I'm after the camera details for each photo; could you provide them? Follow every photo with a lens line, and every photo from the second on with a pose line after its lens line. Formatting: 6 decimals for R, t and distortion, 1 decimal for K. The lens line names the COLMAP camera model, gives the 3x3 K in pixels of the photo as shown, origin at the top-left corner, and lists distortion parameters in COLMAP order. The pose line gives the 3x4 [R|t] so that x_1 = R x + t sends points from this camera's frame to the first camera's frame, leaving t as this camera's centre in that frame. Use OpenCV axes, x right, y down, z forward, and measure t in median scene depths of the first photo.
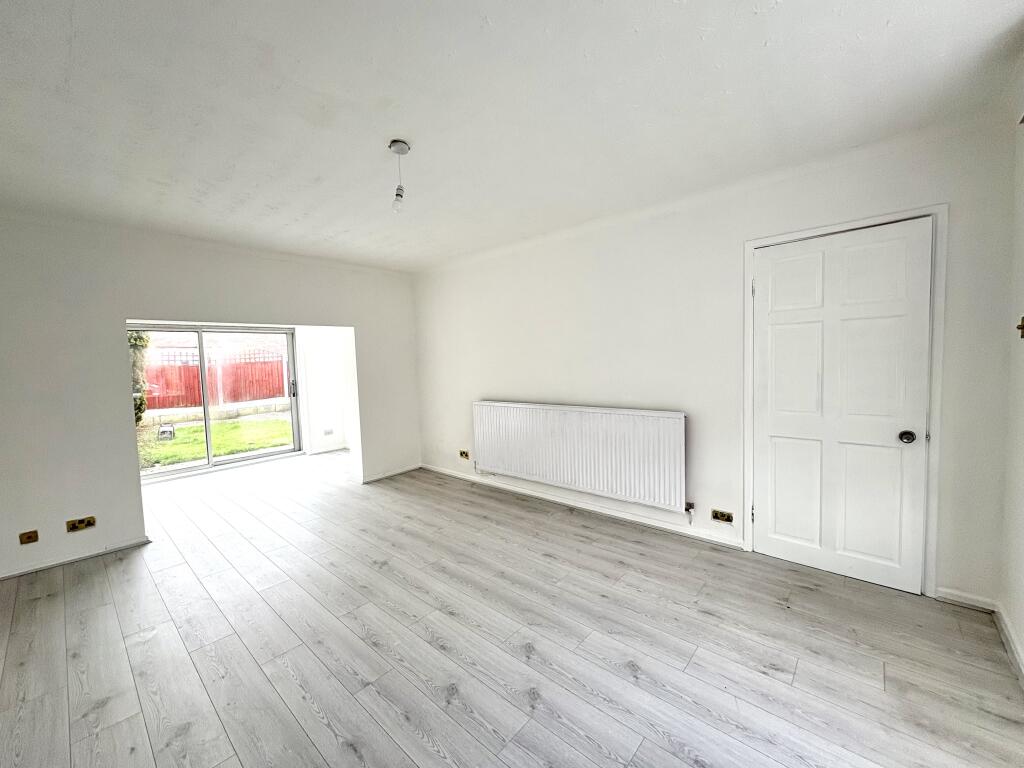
lens RADIAL K [[406.2, 0, 513.7], [0, 406.2, 384.2], [0, 0, 1]] dist [-0.001262, 0.000249]
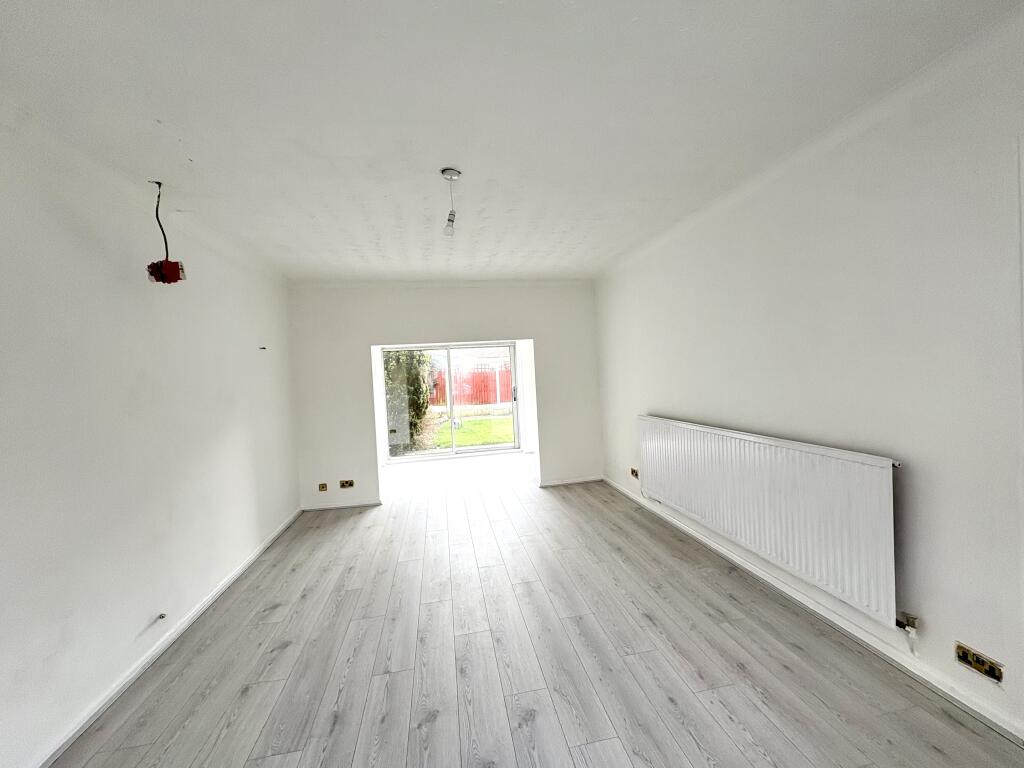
lens RADIAL K [[406.2, 0, 513.7], [0, 406.2, 384.2], [0, 0, 1]] dist [-0.001262, 0.000249]
pose [[0.787635, 0.008970, -0.616076, 0.319161], [-0.013211, 0.999910, -0.002332, -0.027071], [0.616000, 0.009976, 0.787683, 0.180066]]
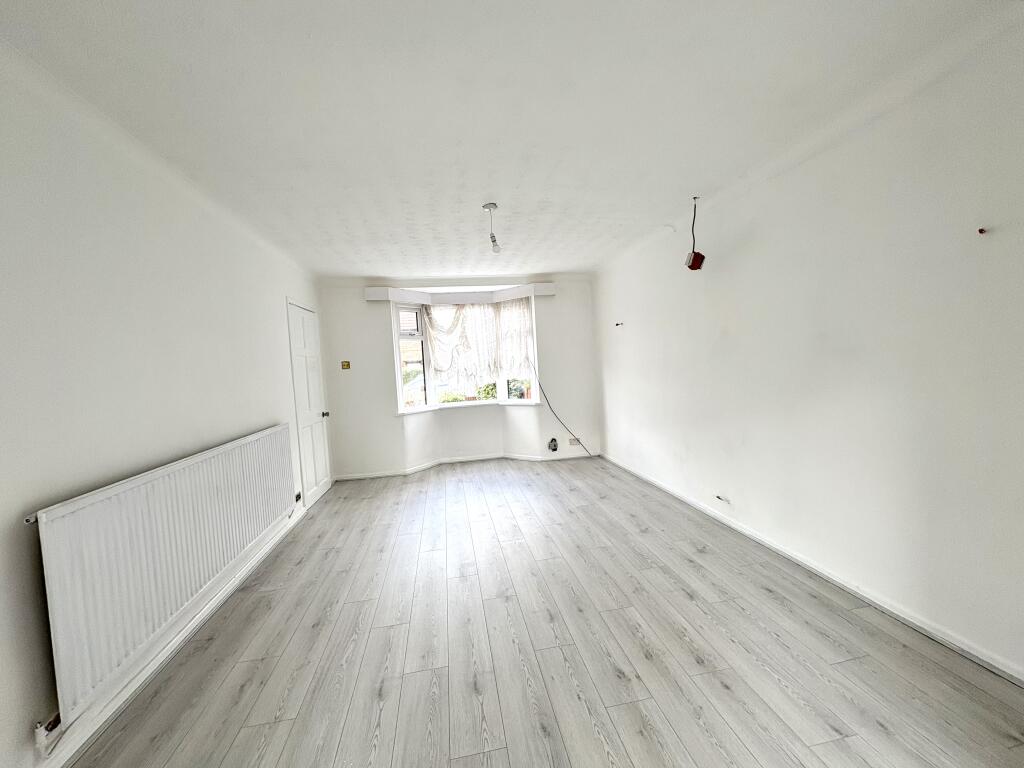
lens RADIAL K [[406.2, 0, 513.7], [0, 406.2, 384.2], [0, 0, 1]] dist [-0.001262, 0.000249]
pose [[-0.777092, 0.049611, 0.627429, -0.776126], [0.123527, 0.989522, 0.074750, -0.044120], [-0.617146, 0.135592, -0.775077, 1.371104]]
